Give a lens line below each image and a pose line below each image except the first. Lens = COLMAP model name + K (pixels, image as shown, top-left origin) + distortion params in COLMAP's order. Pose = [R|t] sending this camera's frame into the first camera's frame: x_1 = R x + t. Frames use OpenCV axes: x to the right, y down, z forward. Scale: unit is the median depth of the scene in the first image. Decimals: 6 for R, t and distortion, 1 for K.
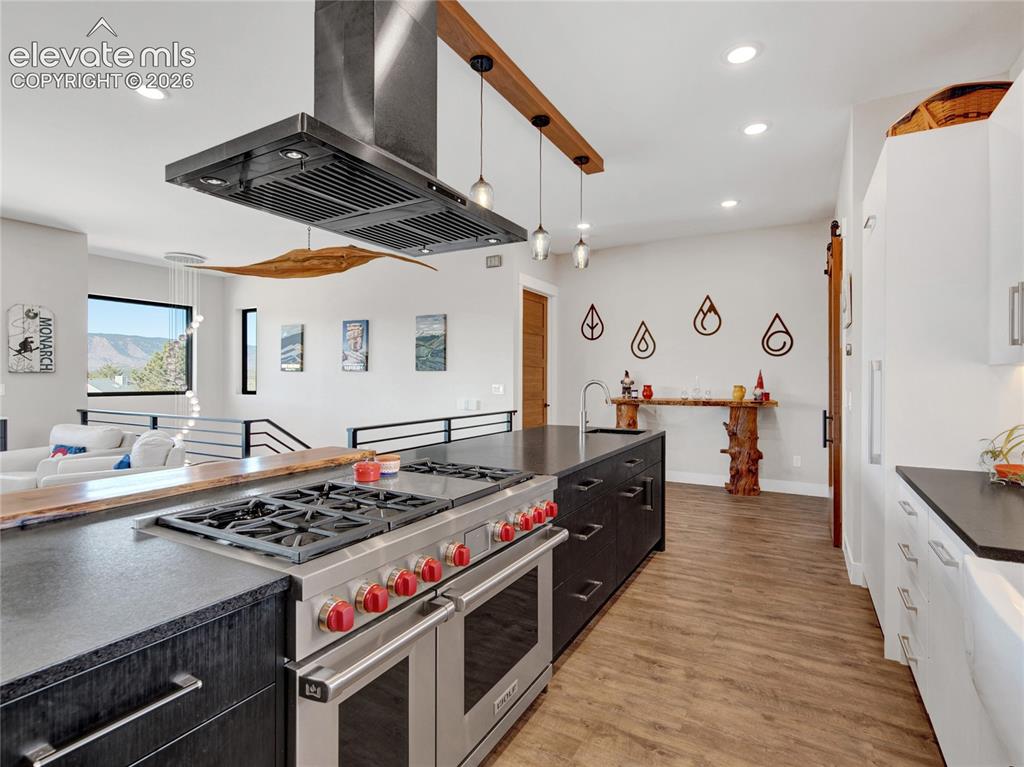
lens RADIAL K [[514.0, 0, 507.7], [0, 514.0, 380.6], [0, 0, 1]] dist [-0.004455, -0.000291]
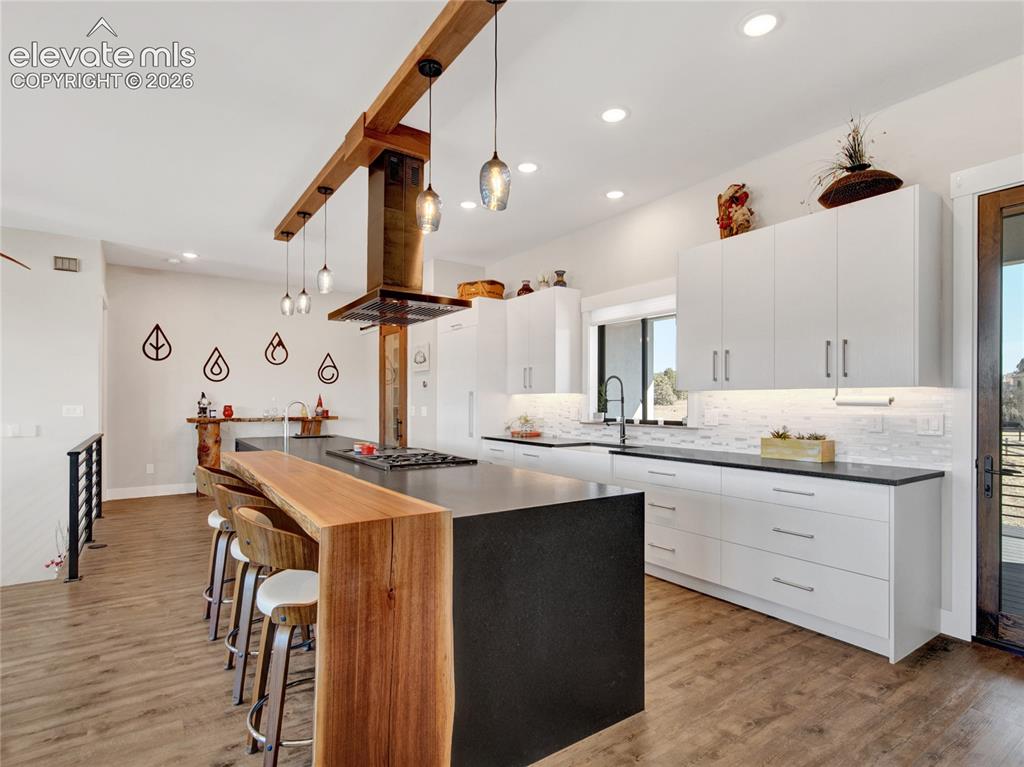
lens RADIAL K [[527.8, 0, 516.3], [0, 527.8, 399.9], [0, 0, 1]] dist [-0.004449, -0.000173]
pose [[0.429622, 0.001196, 0.903008, -0.508334], [0.003144, 0.999991, -0.002821, 0.002403], [-0.903003, 0.004051, 0.429615, -0.069965]]
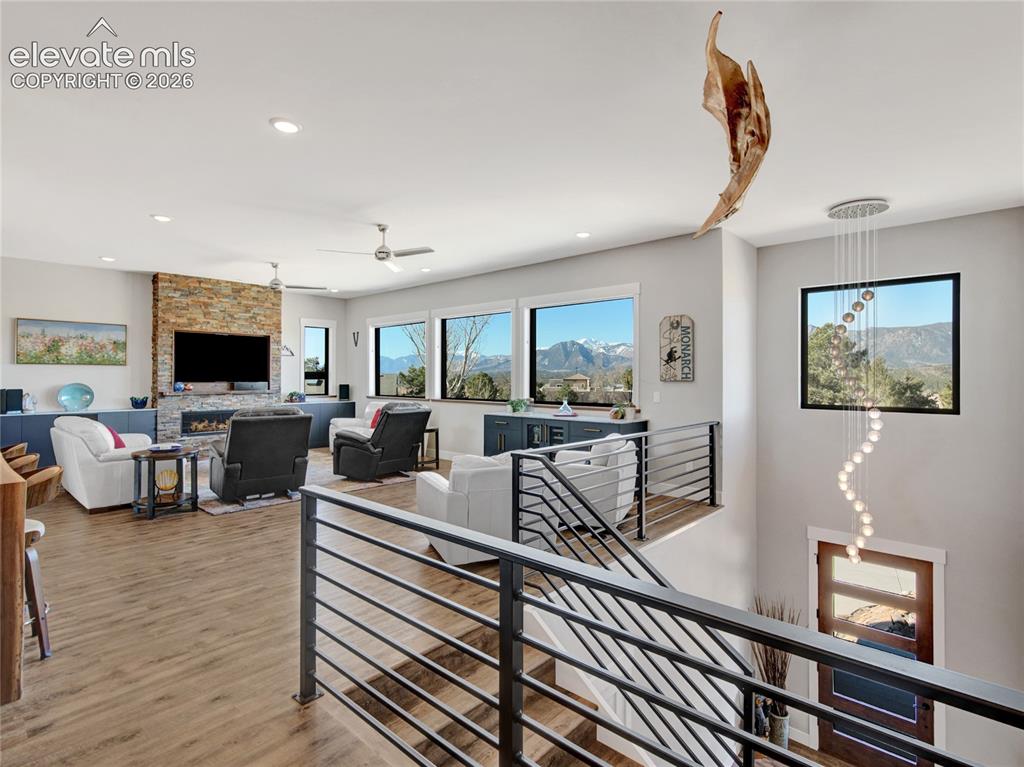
lens RADIAL K [[514.0, 0, 512.5], [0, 514.0, 381.6], [0, 0, 1]] dist [-0.004455, -0.000291]
pose [[-0.218251, -0.000957, -0.975892, 0.149372], [-0.005493, 0.999985, 0.000248, -0.012894], [0.975877, 0.005415, -0.218253, 0.885055]]
